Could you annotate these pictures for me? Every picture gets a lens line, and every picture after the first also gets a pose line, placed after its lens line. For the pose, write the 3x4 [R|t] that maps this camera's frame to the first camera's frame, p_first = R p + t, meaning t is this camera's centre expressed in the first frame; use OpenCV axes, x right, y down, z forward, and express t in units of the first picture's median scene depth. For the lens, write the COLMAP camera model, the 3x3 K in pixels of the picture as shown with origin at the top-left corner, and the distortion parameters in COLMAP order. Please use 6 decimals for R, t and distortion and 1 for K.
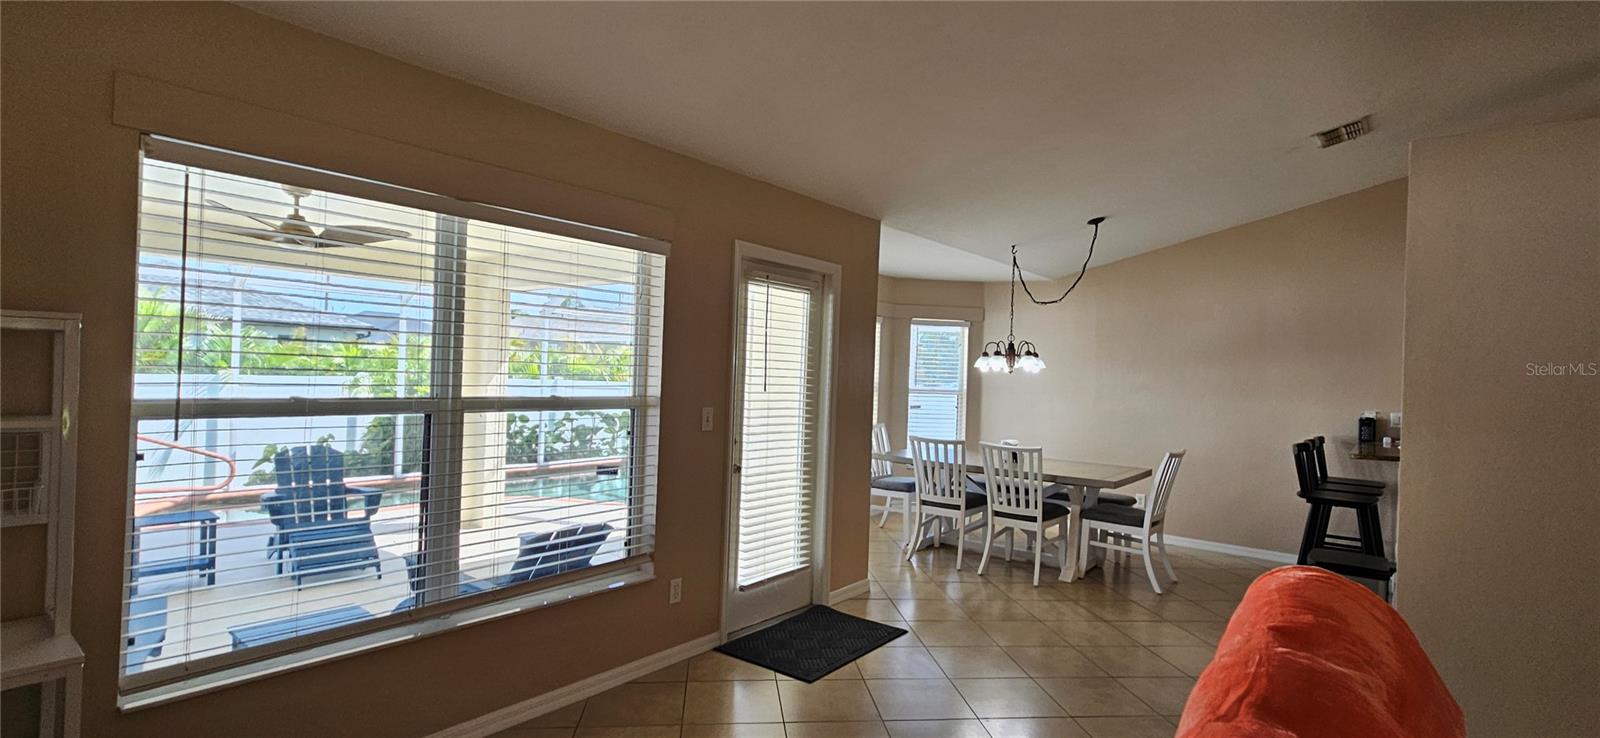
lens RADIAL K [[753.7, 0, 800.0], [0, 753.7, 369.0], [0, 0, 1]] dist [0.012427, -0.000201]
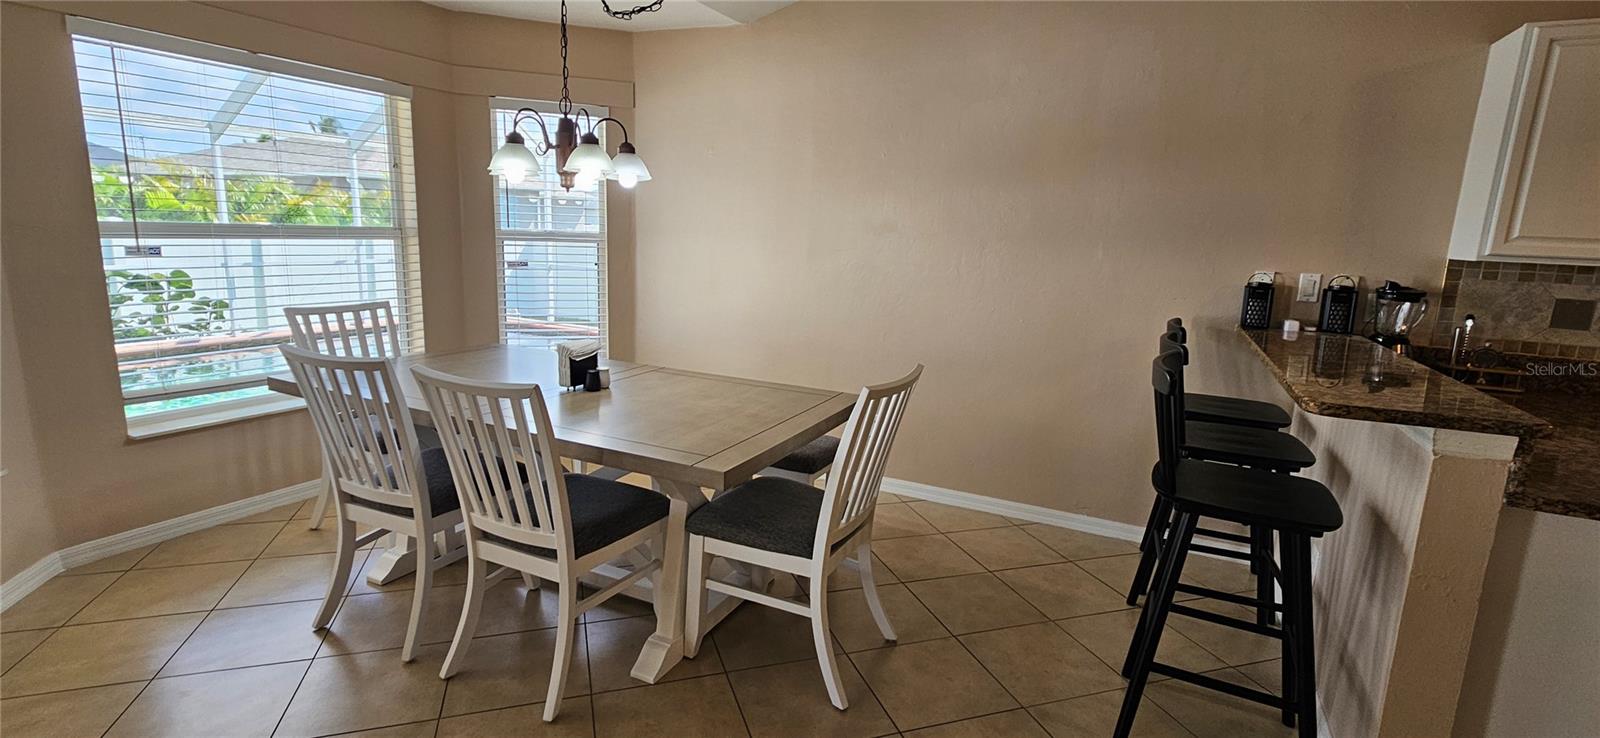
lens RADIAL K [[753.7, 0, 800.0], [0, 753.7, 369.0], [0, 0, 1]] dist [0.012427, -0.000201]
pose [[0.979780, -0.034036, 0.197160, 0.348663], [-0.005182, 0.980776, 0.195067, 0.022968], [-0.200009, -0.192144, 0.960769, 0.583632]]
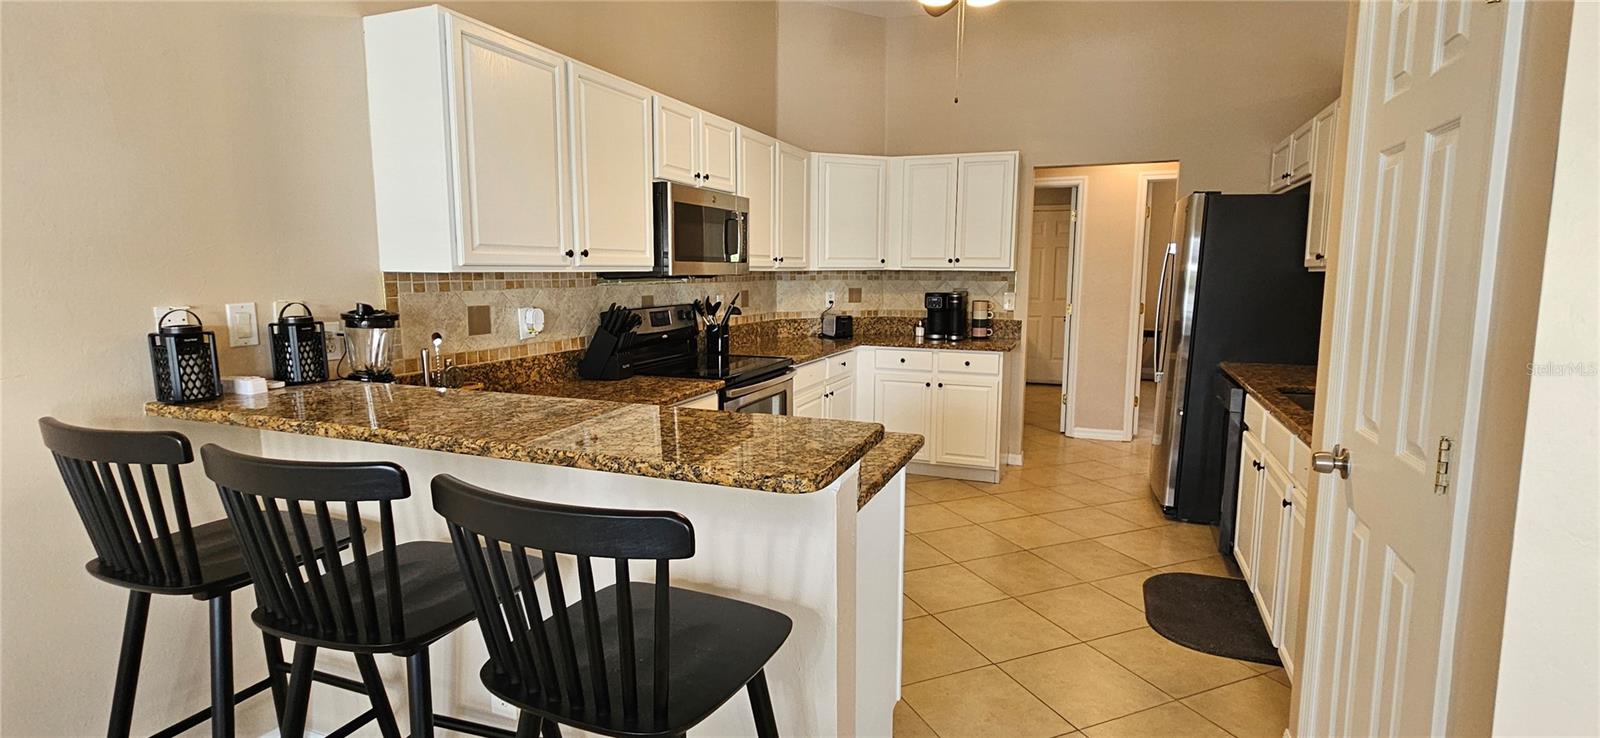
lens RADIAL K [[753.7, 0, 800.0], [0, 753.7, 369.0], [0, 0, 1]] dist [0.012427, -0.000201]
pose [[-0.264380, -0.168077, 0.949660, 0.405142], [-0.011039, 0.985159, 0.171287, 0.026440], [-0.964356, 0.034802, -0.262311, 0.895623]]
